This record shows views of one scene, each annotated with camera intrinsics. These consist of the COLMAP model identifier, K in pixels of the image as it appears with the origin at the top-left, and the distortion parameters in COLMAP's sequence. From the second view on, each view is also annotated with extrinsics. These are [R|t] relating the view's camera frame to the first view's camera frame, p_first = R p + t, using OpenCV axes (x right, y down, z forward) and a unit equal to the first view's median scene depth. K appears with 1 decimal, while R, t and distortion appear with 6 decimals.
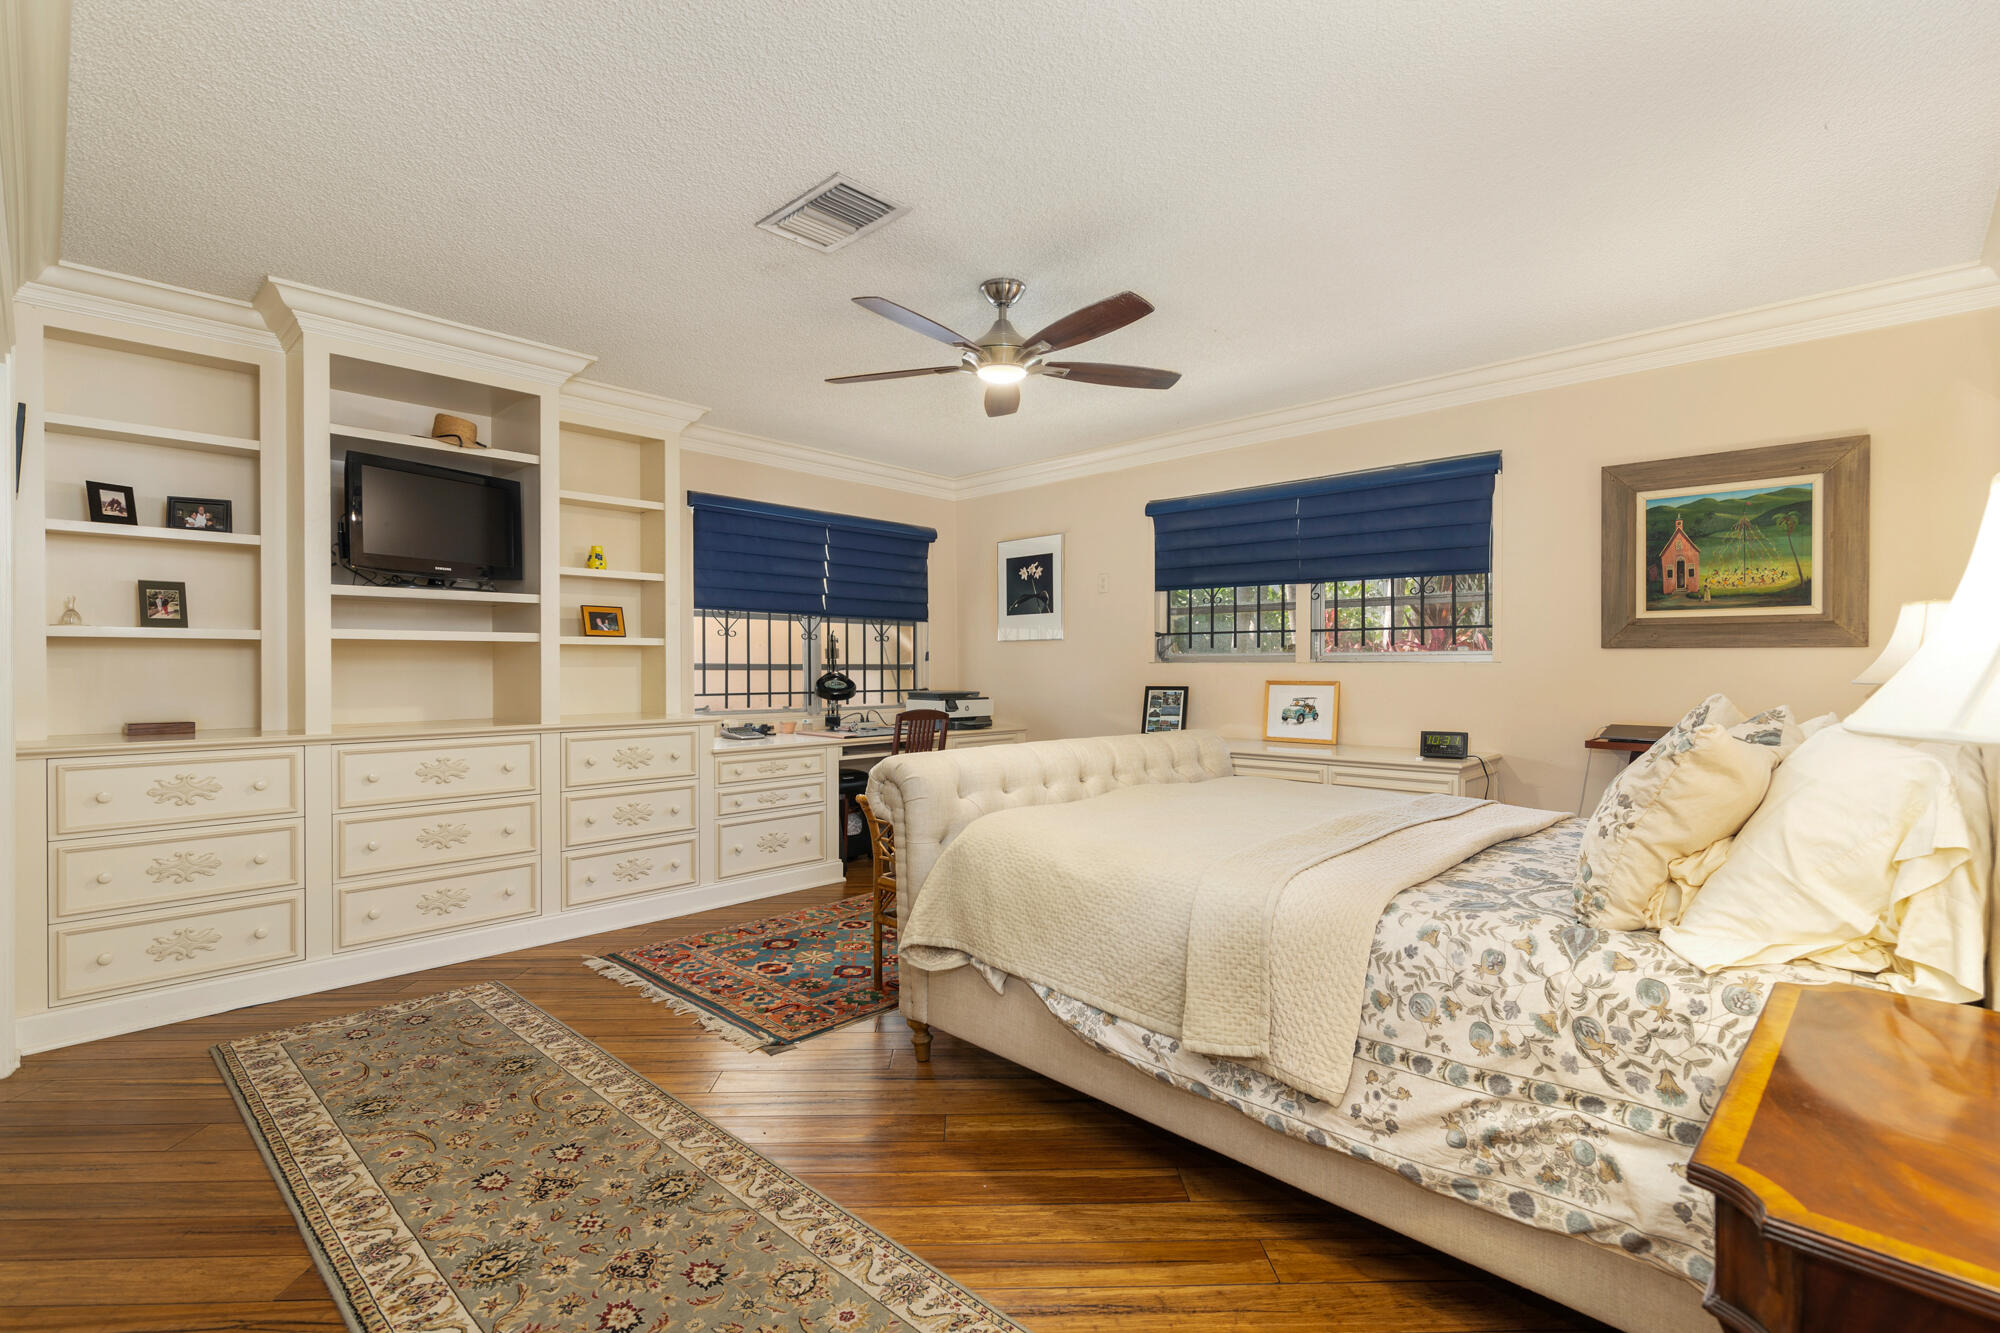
lens RADIAL K [[914.2, 0, 1004.6], [0, 914.2, 665.8], [0, 0, 1]] dist [-0.002456, -0.000074]
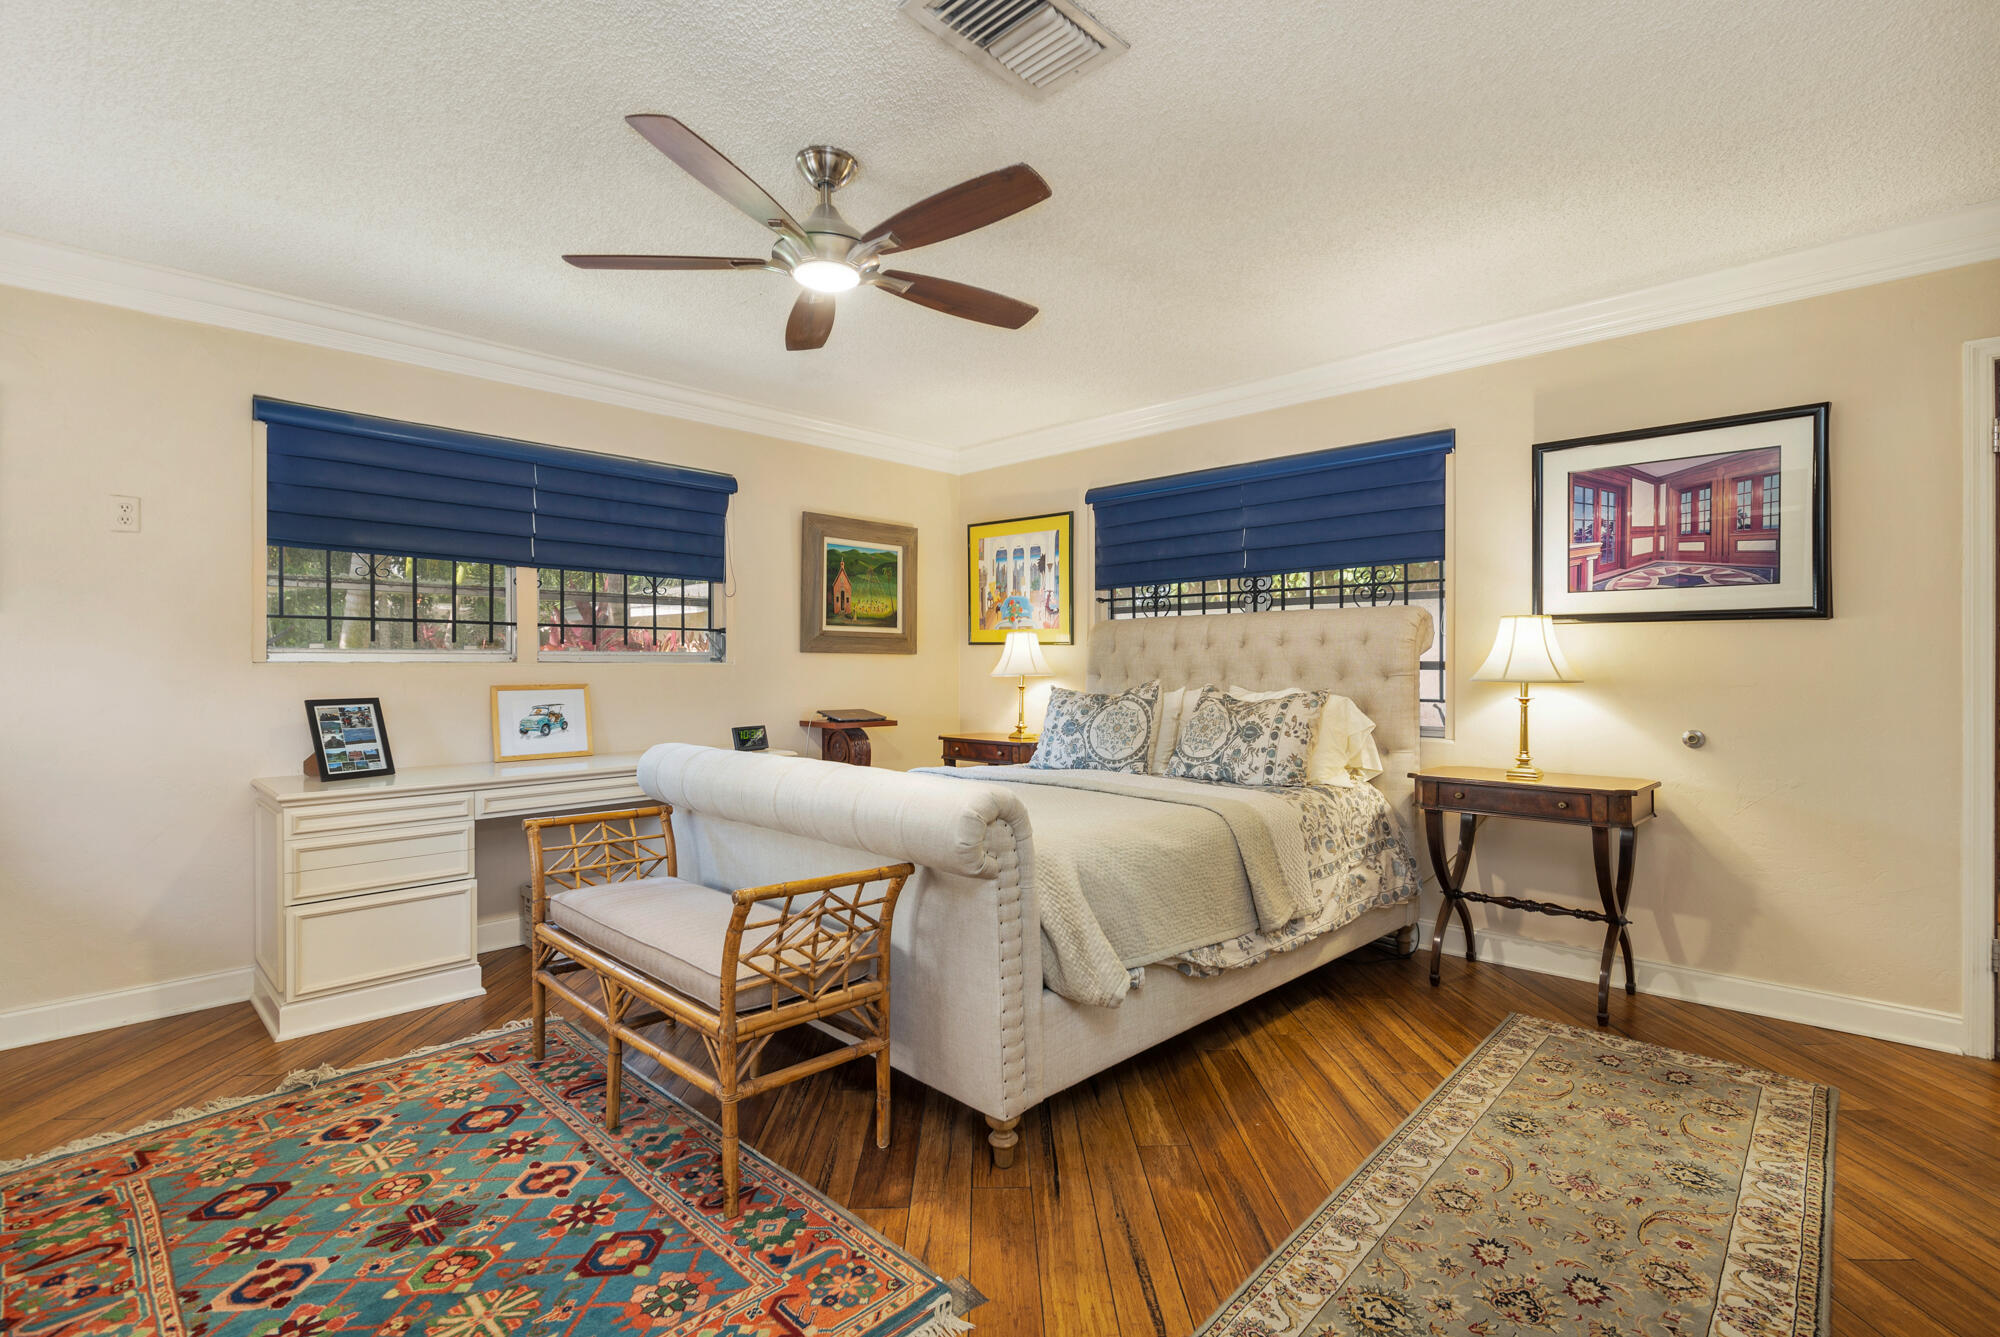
lens RADIAL K [[914.2, 0, 1003.8], [0, 914.2, 667.7], [0, 0, 1]] dist [-0.002456, -0.000074]
pose [[0.002661, -0.002955, 0.999992, -0.648531], [0.002189, 0.999993, 0.002949, -0.000737], [-0.999994, 0.002181, 0.002667, 0.736323]]
